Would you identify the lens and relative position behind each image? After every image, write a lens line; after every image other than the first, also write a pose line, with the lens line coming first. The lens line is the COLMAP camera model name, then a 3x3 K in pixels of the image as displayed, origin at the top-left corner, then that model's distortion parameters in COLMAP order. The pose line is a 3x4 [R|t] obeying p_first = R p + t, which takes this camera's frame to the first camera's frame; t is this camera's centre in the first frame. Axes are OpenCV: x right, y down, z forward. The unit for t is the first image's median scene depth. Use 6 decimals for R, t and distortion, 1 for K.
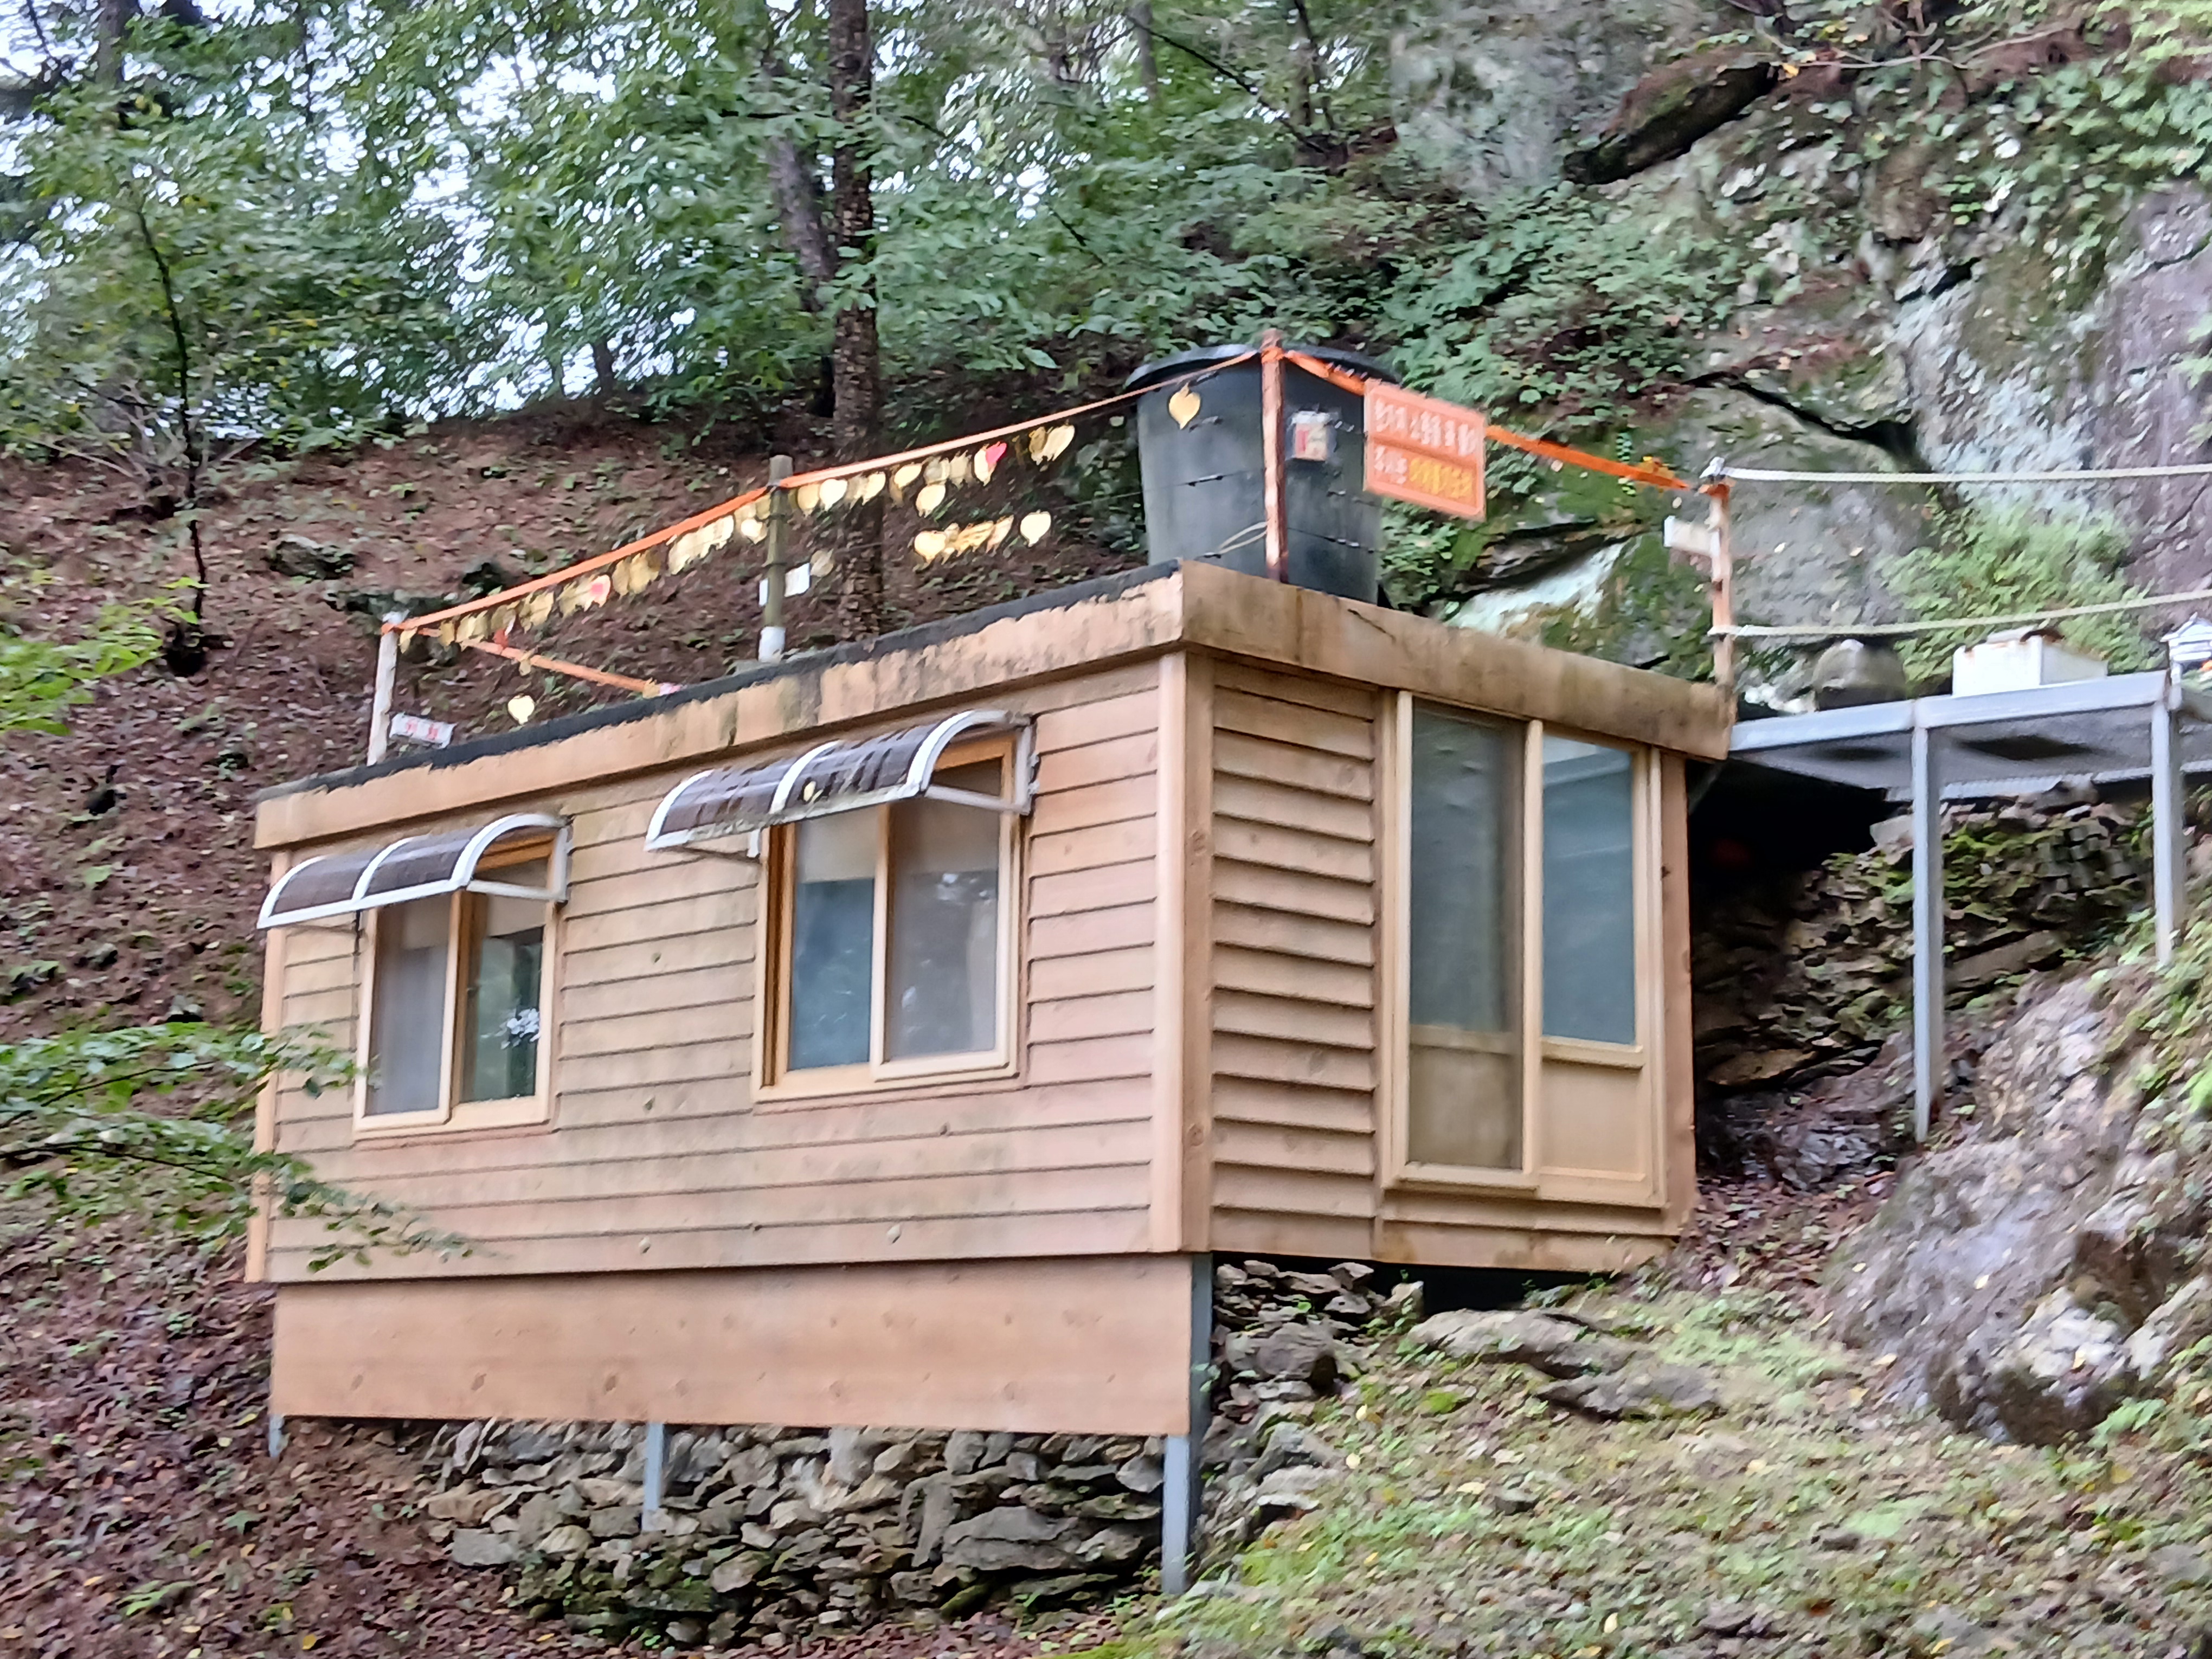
lens RADIAL K [[3480.9, 0, 1106.0], [0, 3480.9, 829.5], [0, 0, 1]] dist [0.305635, -1.125588]
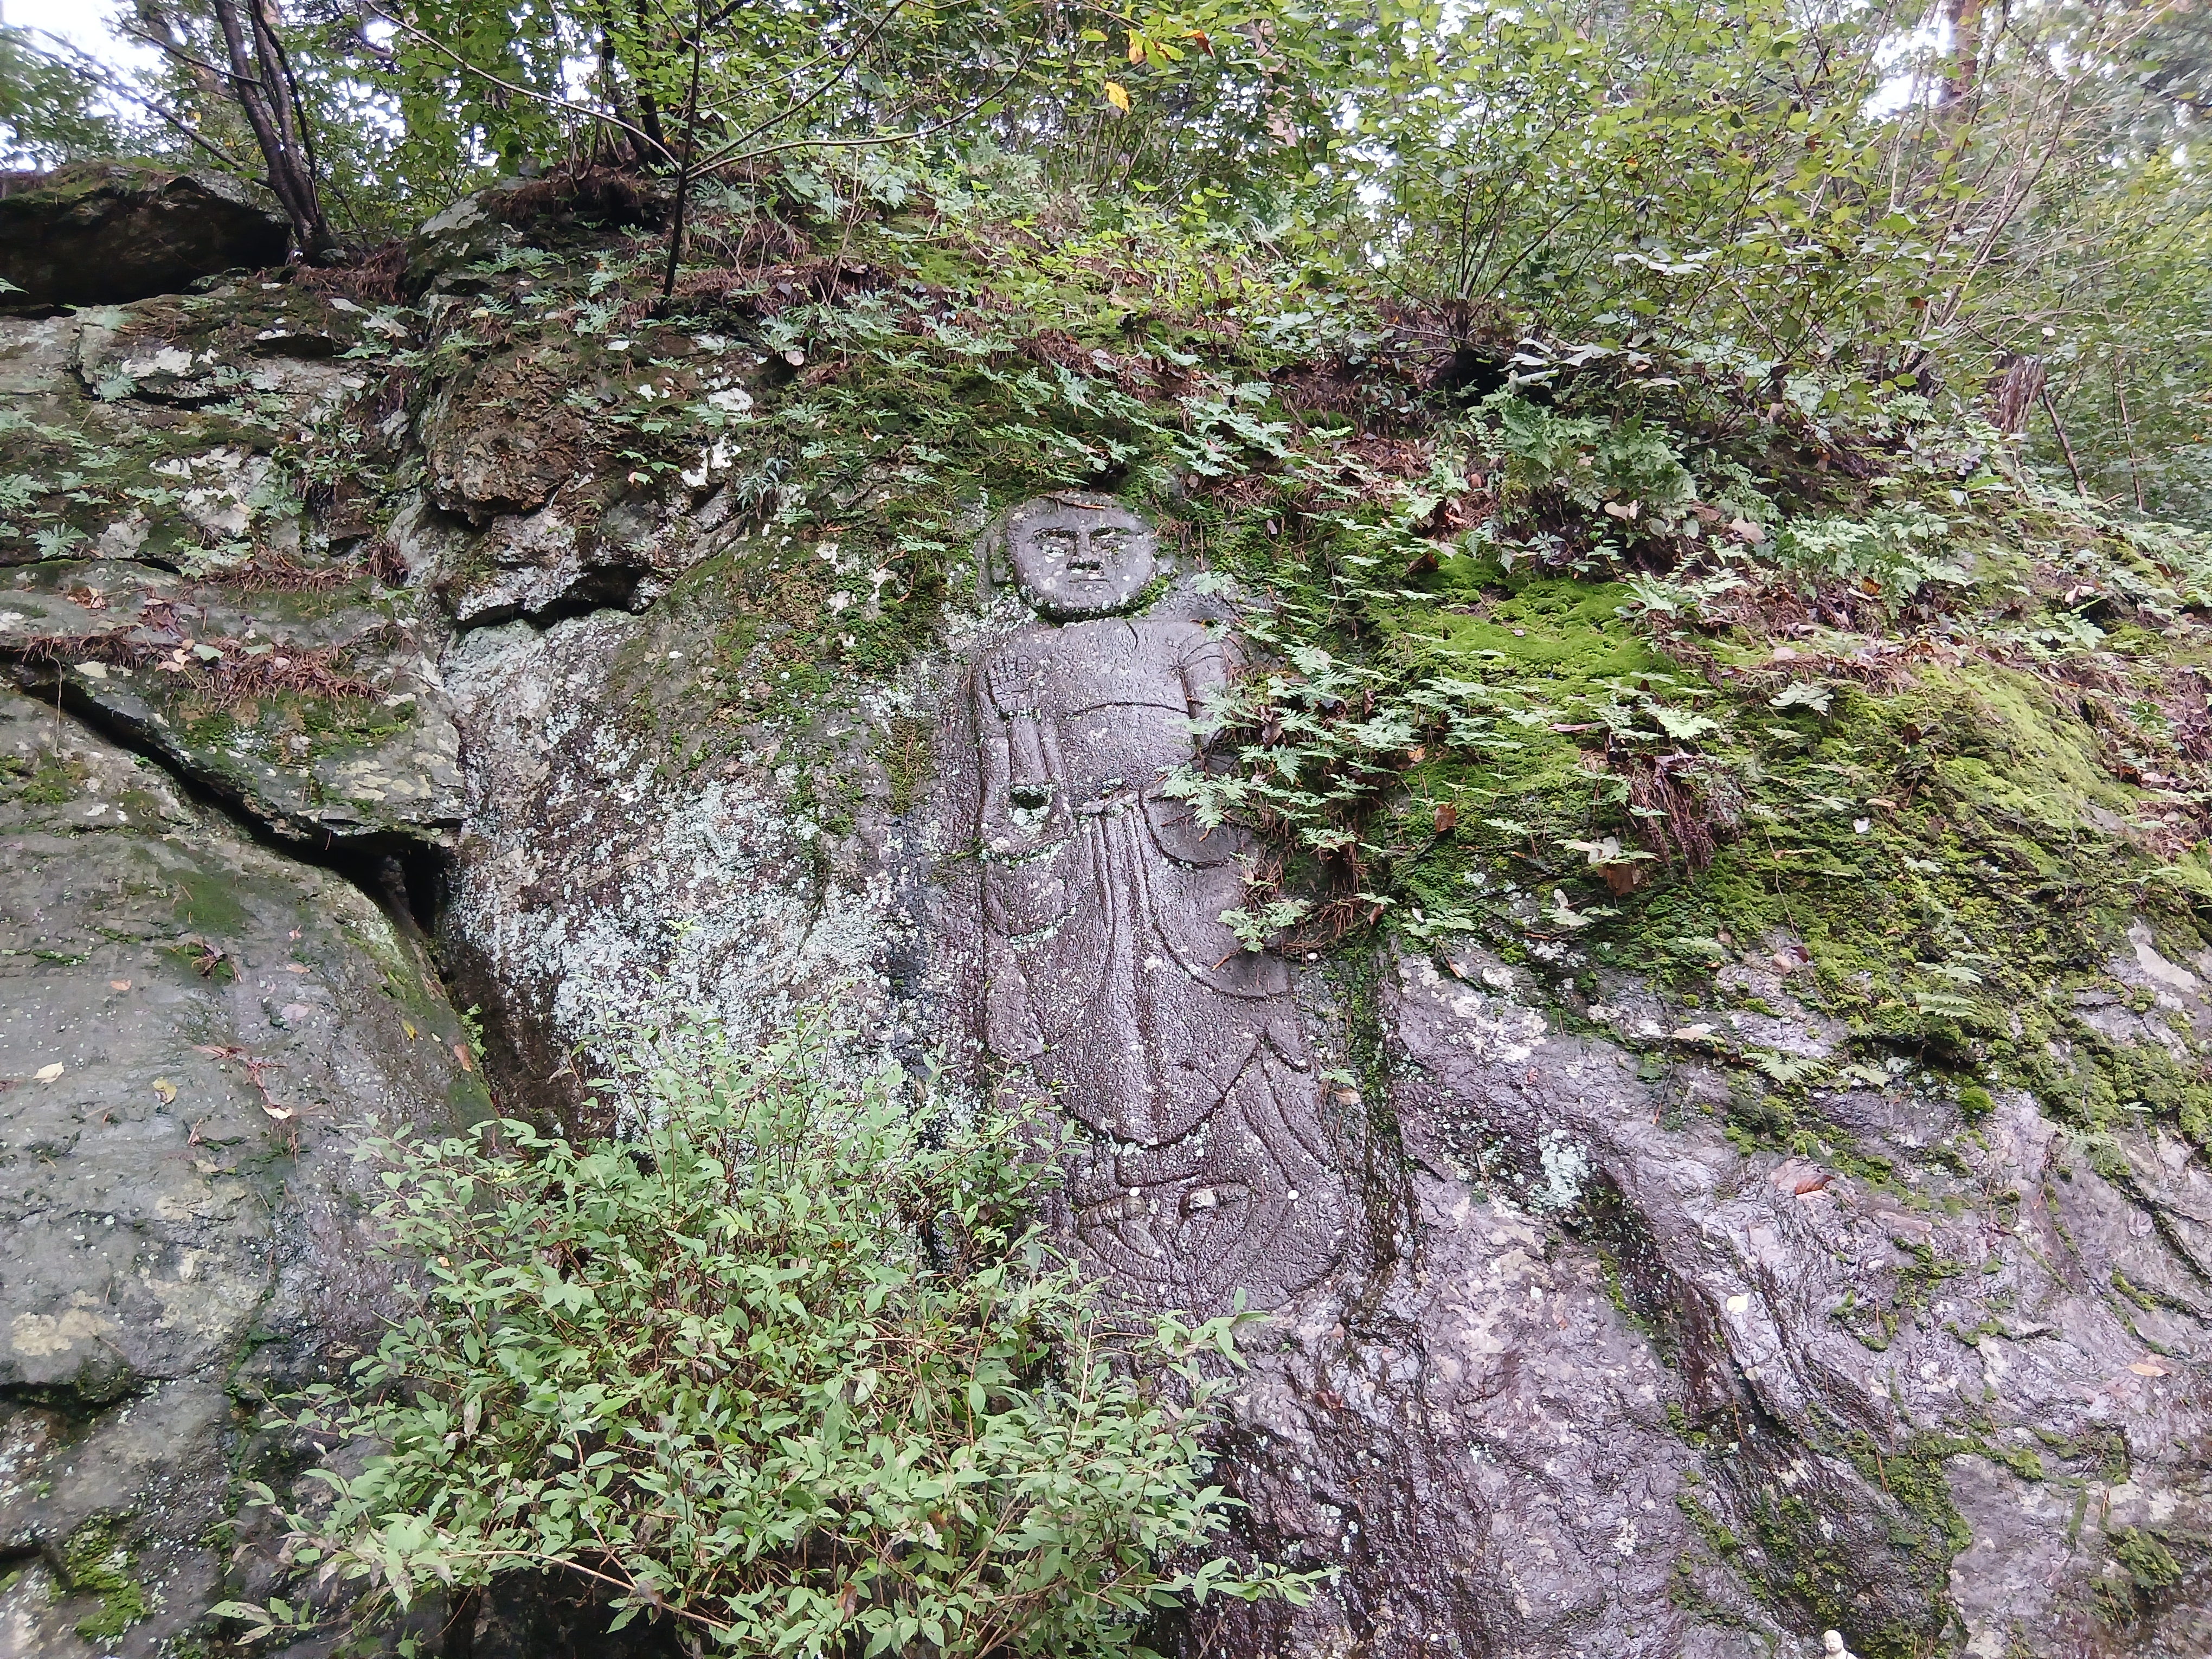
lens RADIAL K [[1678.9, 0, 1106.0], [0, 1678.9, 829.5], [0, 0, 1]] dist [0.167703, -0.299255]
pose [[0.759564, 0.251525, 0.599832, 0.174900], [-0.056496, 0.944231, -0.324400, -0.057682], [-0.647975, 0.212514, 0.731414, 0.862401]]
